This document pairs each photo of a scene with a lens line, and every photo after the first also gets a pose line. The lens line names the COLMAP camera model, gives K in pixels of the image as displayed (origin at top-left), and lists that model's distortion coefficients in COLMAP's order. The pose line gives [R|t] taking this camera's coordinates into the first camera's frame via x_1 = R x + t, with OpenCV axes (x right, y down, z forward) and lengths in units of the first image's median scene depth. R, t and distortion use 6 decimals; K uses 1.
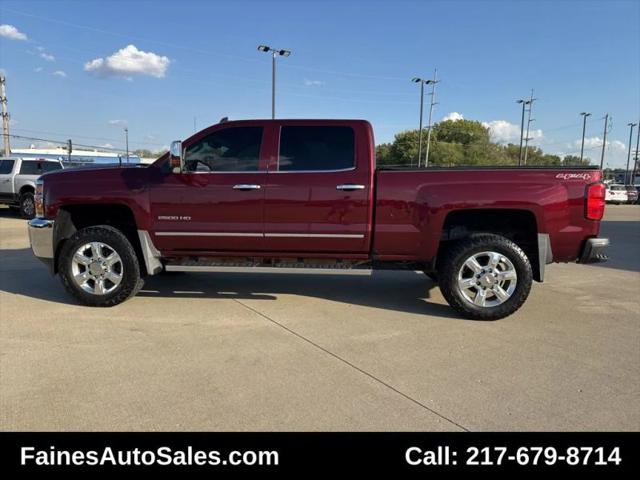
lens RADIAL K [[455.6, 0, 325.0], [0, 455.6, 238.7], [0, 0, 1]] dist [0.031835, -0.030330]
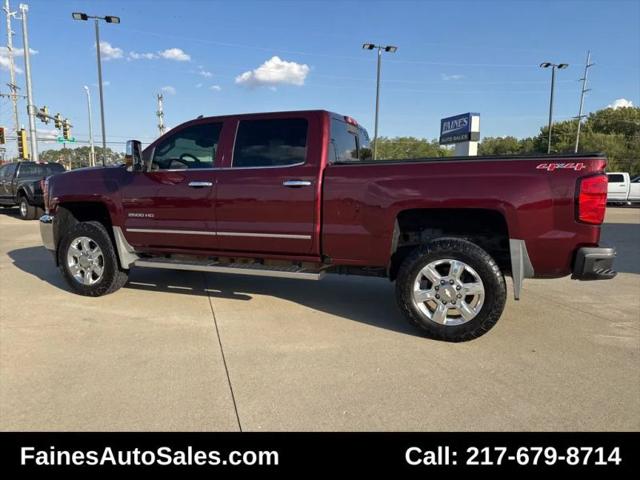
lens RADIAL K [[455.5, 0, 320.0], [0, 455.5, 240.0], [0, 0, 1]] dist [0.035057, -0.038942]
pose [[0.954886, 0.026024, -0.295832, 0.361733], [-0.025303, 0.999660, 0.006265, -0.005844], [0.295894, 0.001503, 0.955220, 0.125936]]
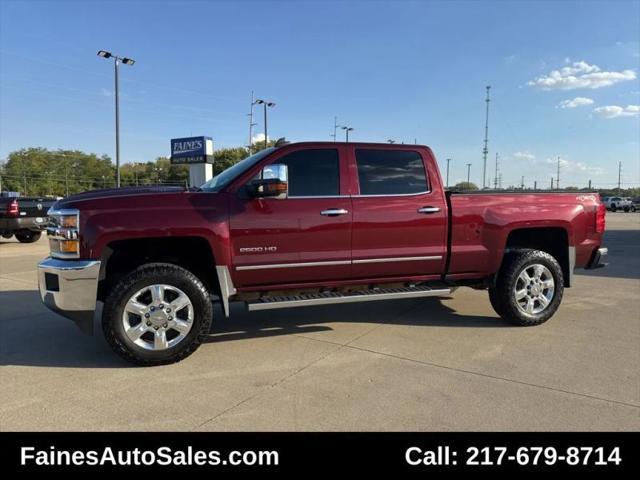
lens RADIAL K [[452.1, 0, 321.3], [0, 452.1, 229.7], [0, 0, 1]] dist [0.047632, -0.035664]
pose [[0.919892, -0.035706, 0.390542, -0.548741], [0.057334, 0.997391, -0.043856, -0.037162], [-0.387958, 0.062735, 0.919540, 0.147785]]
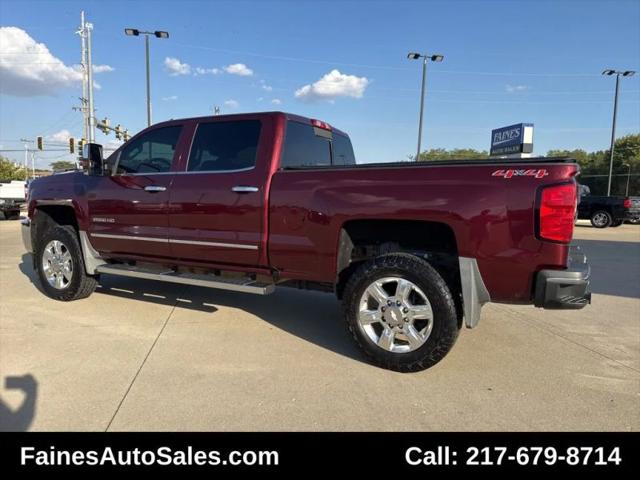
lens RADIAL K [[455.5, 0, 320.0], [0, 455.5, 240.0], [0, 0, 1]] dist [0.035057, -0.038942]
pose [[0.911079, 0.046257, -0.409628, 0.520572], [-0.056968, 0.998278, -0.013975, -0.013849], [0.408277, 0.036068, 0.912145, 0.264351]]
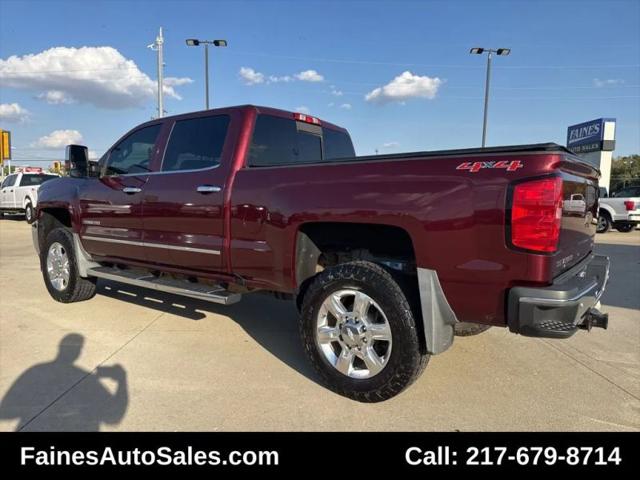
lens RADIAL K [[455.5, 0, 320.0], [0, 455.5, 240.0], [0, 0, 1]] dist [0.035057, -0.038942]
pose [[0.837171, 0.051064, -0.544552, 0.629890], [-0.069187, 0.997521, -0.012826, -0.028033], [0.542547, 0.048413, 0.838629, 0.423250]]
